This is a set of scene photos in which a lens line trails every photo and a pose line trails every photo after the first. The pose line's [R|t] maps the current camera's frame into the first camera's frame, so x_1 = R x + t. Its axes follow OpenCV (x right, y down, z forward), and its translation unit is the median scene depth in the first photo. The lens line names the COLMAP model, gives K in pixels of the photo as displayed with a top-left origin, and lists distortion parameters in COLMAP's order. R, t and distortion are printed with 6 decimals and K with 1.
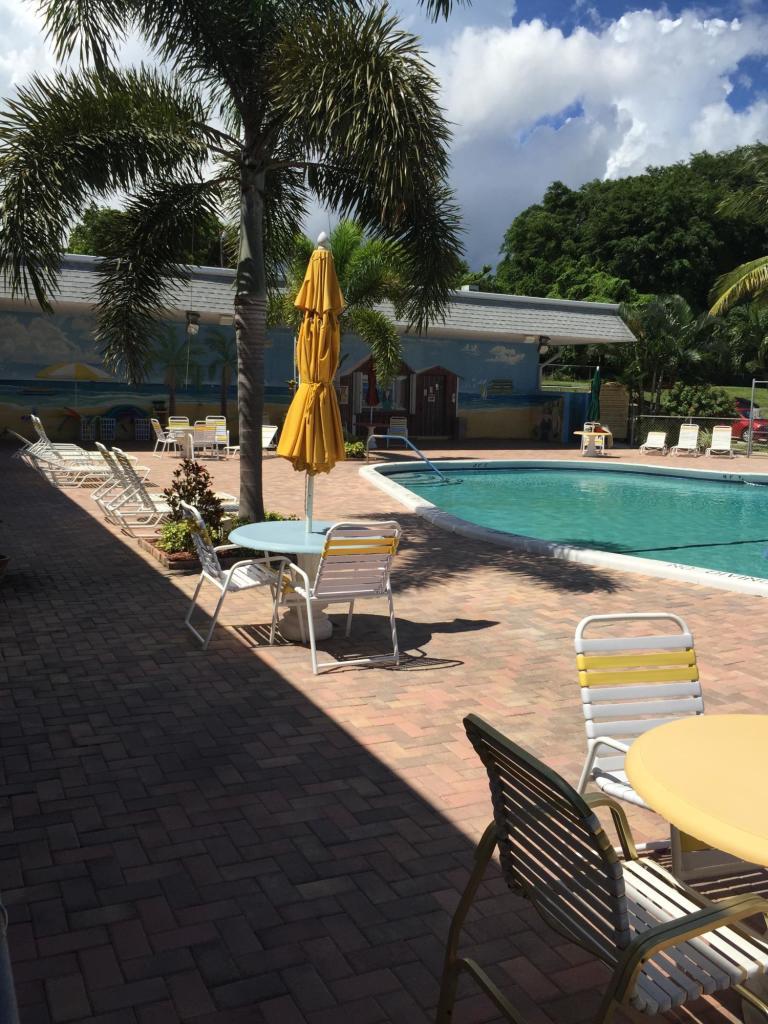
lens RADIAL K [[873.1, 0, 382.9], [0, 873.1, 511.7], [0, 0, 1]] dist [0.004259, 0.003360]
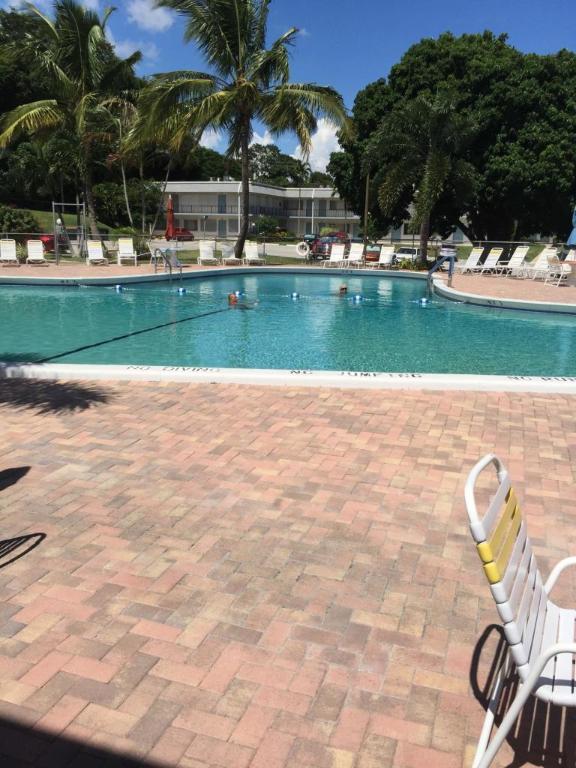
lens RADIAL K [[654.8, 0, 287.9], [0, 654.8, 385.2], [0, 0, 1]] dist [0.004259, 0.003360]
pose [[0.706188, -0.174406, 0.686207, -0.100335], [0.091724, 0.983555, 0.155586, -0.027216], [-0.702057, -0.046931, 0.710572, 0.283330]]
